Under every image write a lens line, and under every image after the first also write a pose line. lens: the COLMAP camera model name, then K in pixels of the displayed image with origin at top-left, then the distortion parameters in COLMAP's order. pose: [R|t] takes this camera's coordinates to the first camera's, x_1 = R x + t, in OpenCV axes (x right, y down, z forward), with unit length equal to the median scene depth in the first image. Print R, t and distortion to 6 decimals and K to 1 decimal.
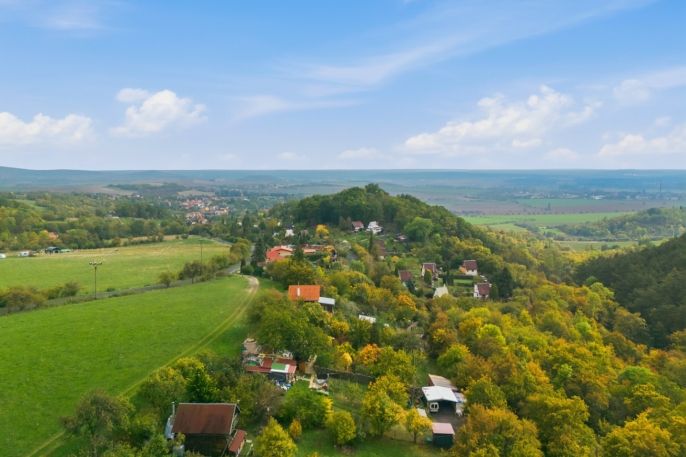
lens RADIAL K [[486.9, 0, 343.0], [0, 486.9, 228.5], [0, 0, 1]] dist [0.052332, -0.071338]
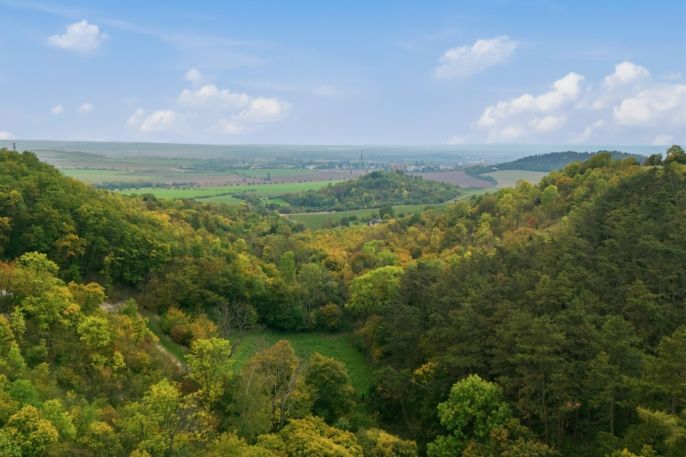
lens RADIAL K [[486.9, 0, 343.0], [0, 486.9, 228.5], [0, 0, 1]] dist [0.052332, -0.071338]
pose [[0.852033, -0.078496, 0.517569, 0.075305], [0.051372, 0.996459, 0.066557, 0.000549], [-0.520961, -0.030121, 0.853049, 0.189671]]
